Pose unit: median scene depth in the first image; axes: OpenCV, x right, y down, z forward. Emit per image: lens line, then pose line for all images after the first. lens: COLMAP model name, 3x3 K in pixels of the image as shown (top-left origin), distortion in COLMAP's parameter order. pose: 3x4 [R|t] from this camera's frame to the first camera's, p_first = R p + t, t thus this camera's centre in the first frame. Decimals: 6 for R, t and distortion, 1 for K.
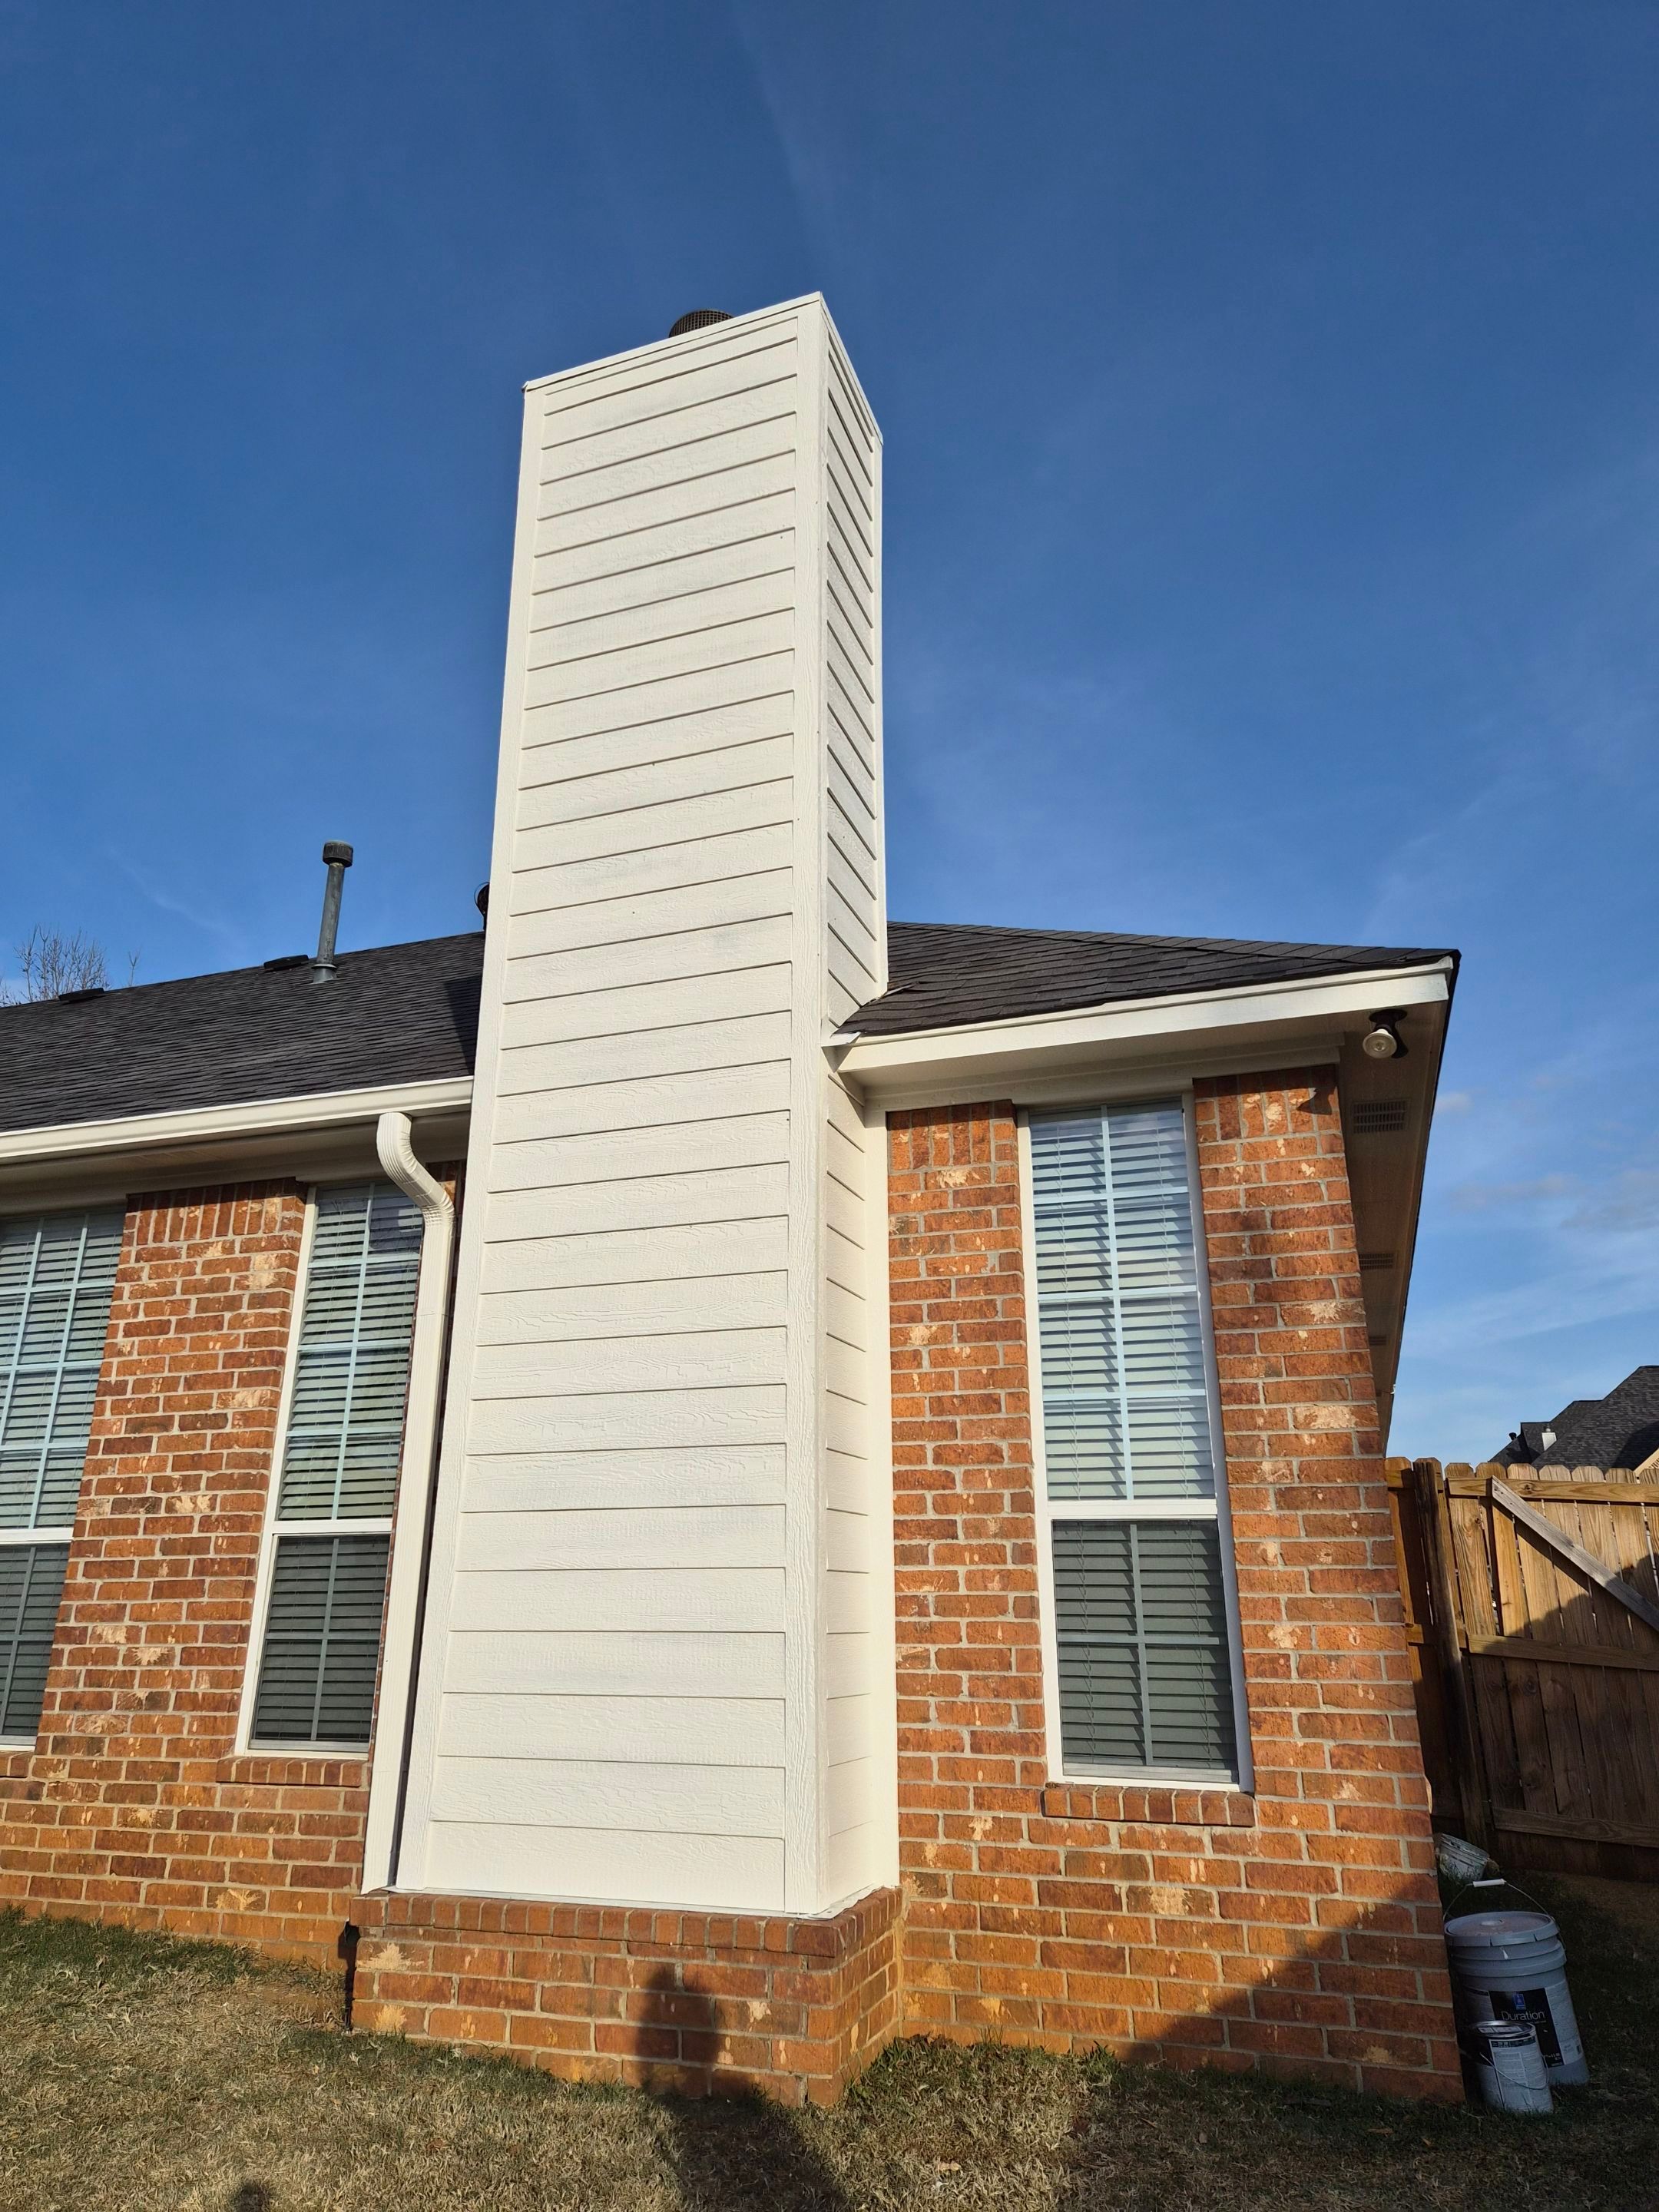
lens RADIAL K [[1519.7, 0, 829.5], [0, 1519.7, 1106.0], [0, 0, 1]] dist [0.088924, -0.076027]
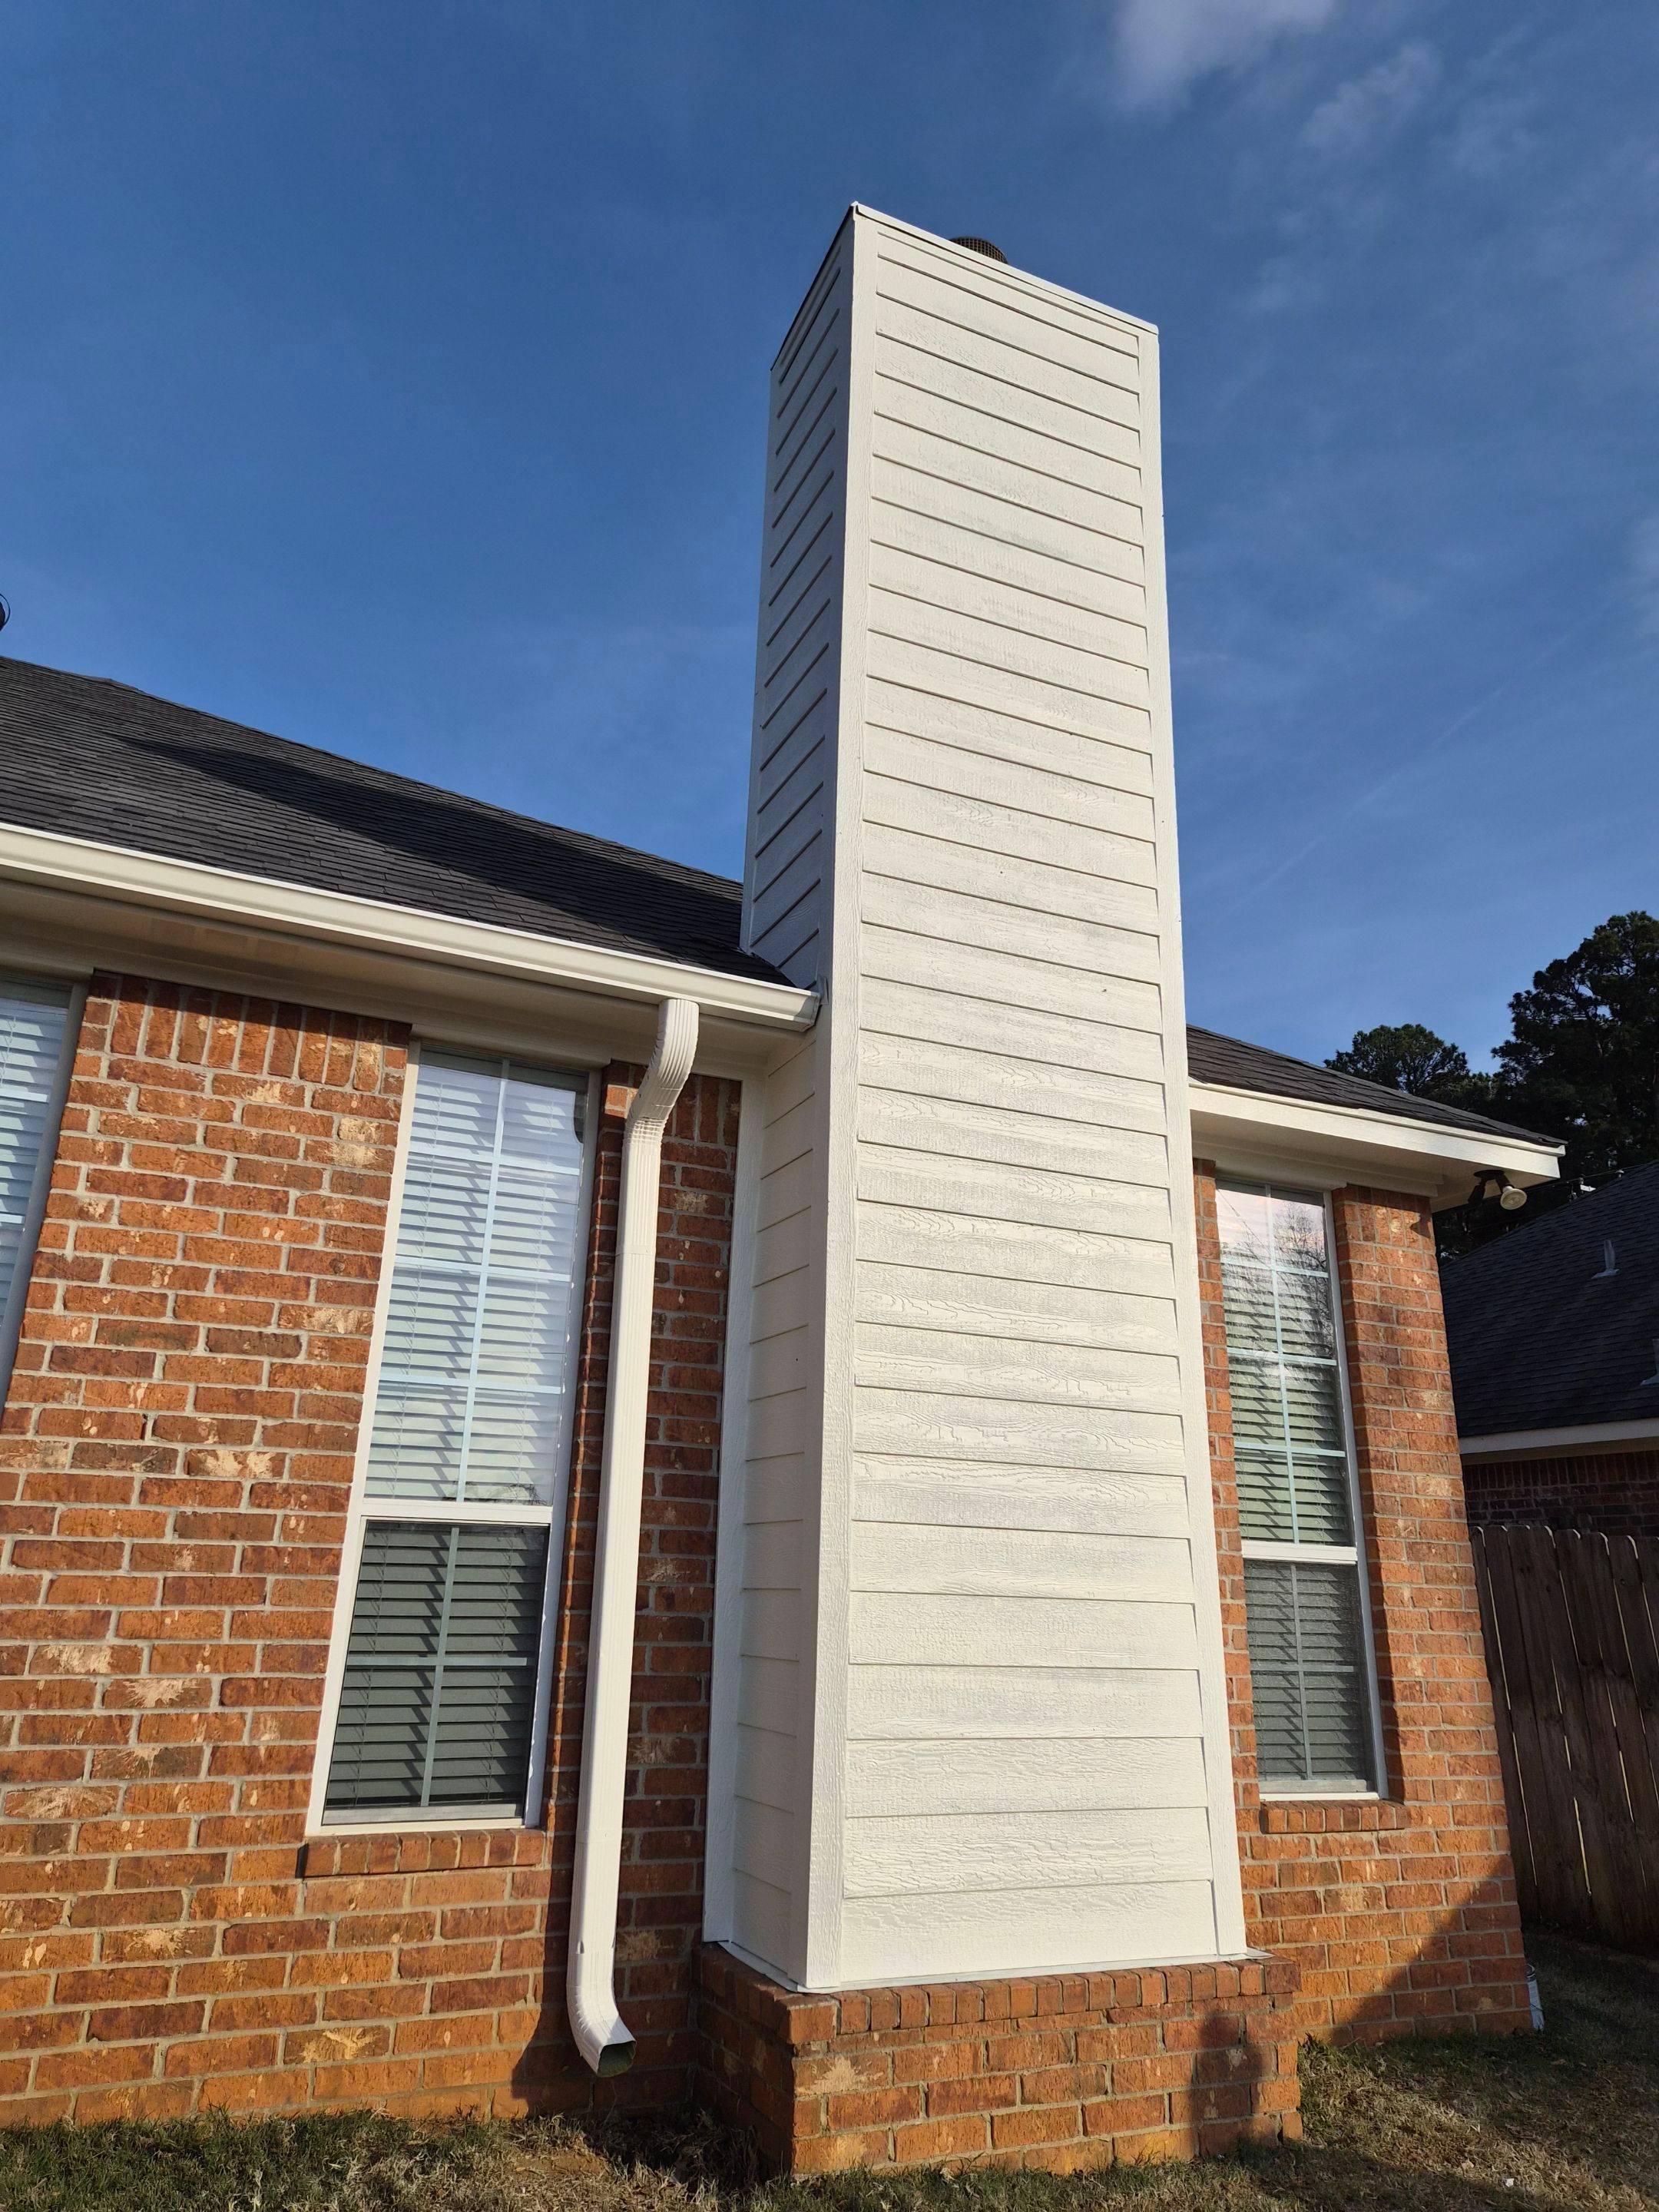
lens RADIAL K [[1490.5, 0, 829.5], [0, 1490.5, 1106.0], [0, 0, 1]] dist [0.093949, -0.084078]
pose [[0.711742, 0.233707, 0.662424, -0.734782], [-0.242440, 0.966812, -0.080607, 0.102297], [-0.659277, -0.103227, 0.744780, 0.372108]]
